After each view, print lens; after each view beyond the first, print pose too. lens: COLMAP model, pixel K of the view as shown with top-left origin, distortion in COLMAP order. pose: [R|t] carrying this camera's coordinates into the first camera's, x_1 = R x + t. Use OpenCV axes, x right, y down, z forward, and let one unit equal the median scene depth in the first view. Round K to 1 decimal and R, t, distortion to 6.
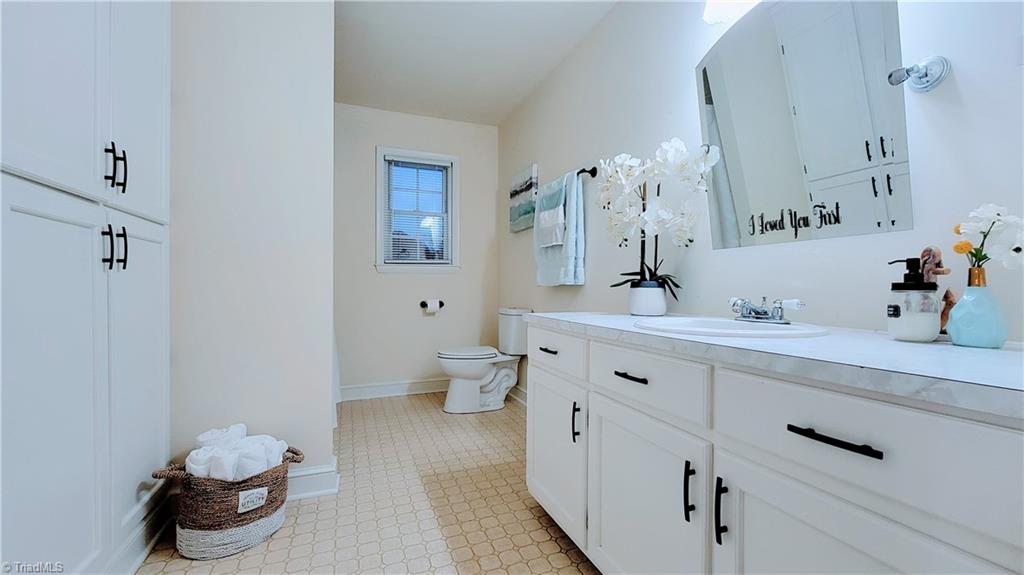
lens RADIAL K [[412.0, 0, 509.7], [0, 412.0, 289.0], [0, 0, 1]] dist [-0.004643, 0.001130]
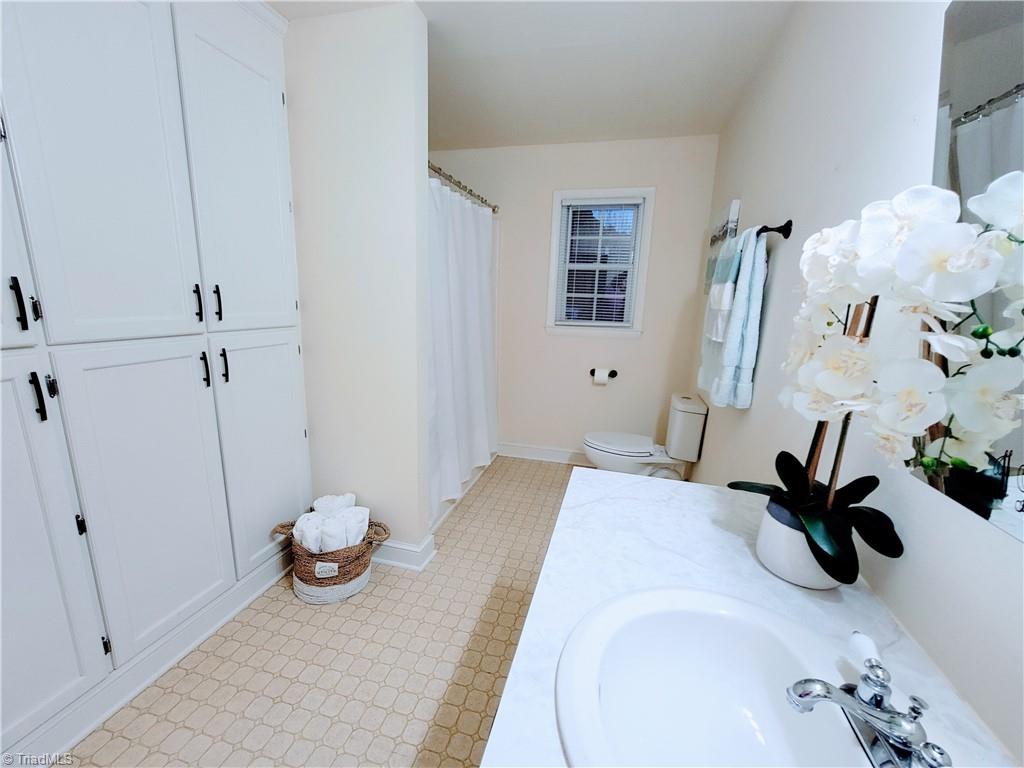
lens RADIAL K [[414.7, 0, 514.6], [0, 414.7, 385.9], [0, 0, 1]] dist [-0.002415, -0.000082]
pose [[0.807909, 0.151100, -0.569606, 0.304945], [-0.037128, 0.977701, 0.206695, -0.203488], [0.588136, -0.145842, 0.795504, 0.315245]]
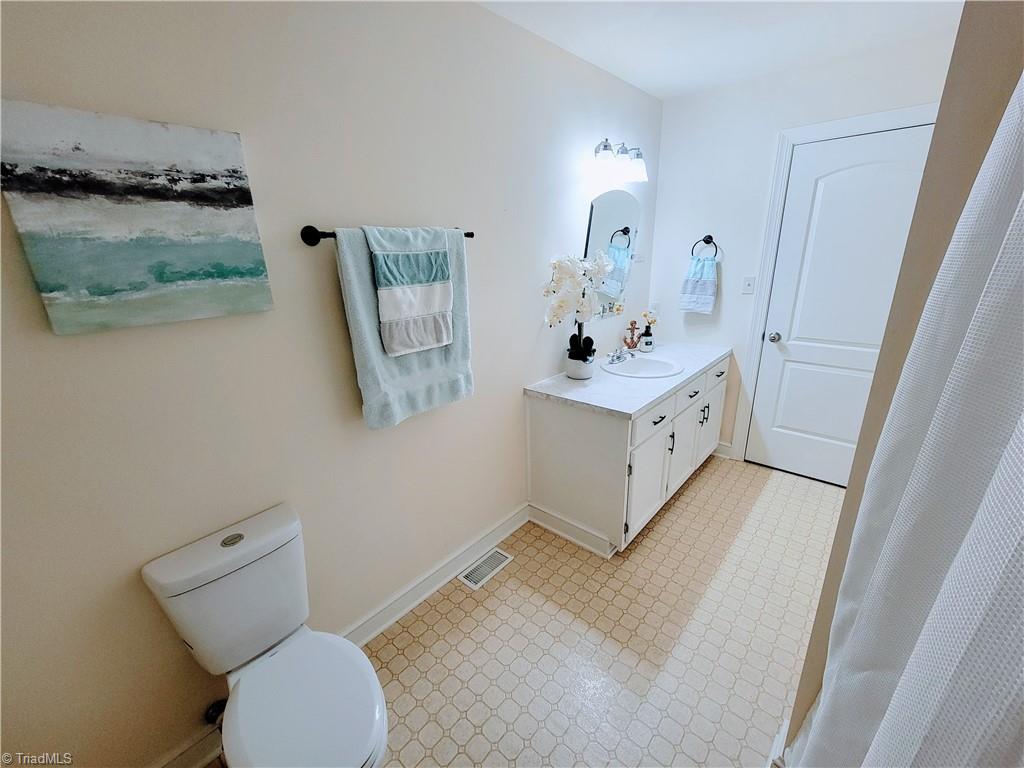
lens RADIAL K [[414.7, 0, 514.7], [0, 414.7, 381.4], [0, 0, 1]] dist [-0.002415, -0.000082]
pose [[-0.447185, -0.262204, 0.855146, -0.611797], [0.038221, 0.949592, 0.311150, -0.306756], [-0.893625, 0.171826, -0.414621, 1.460836]]
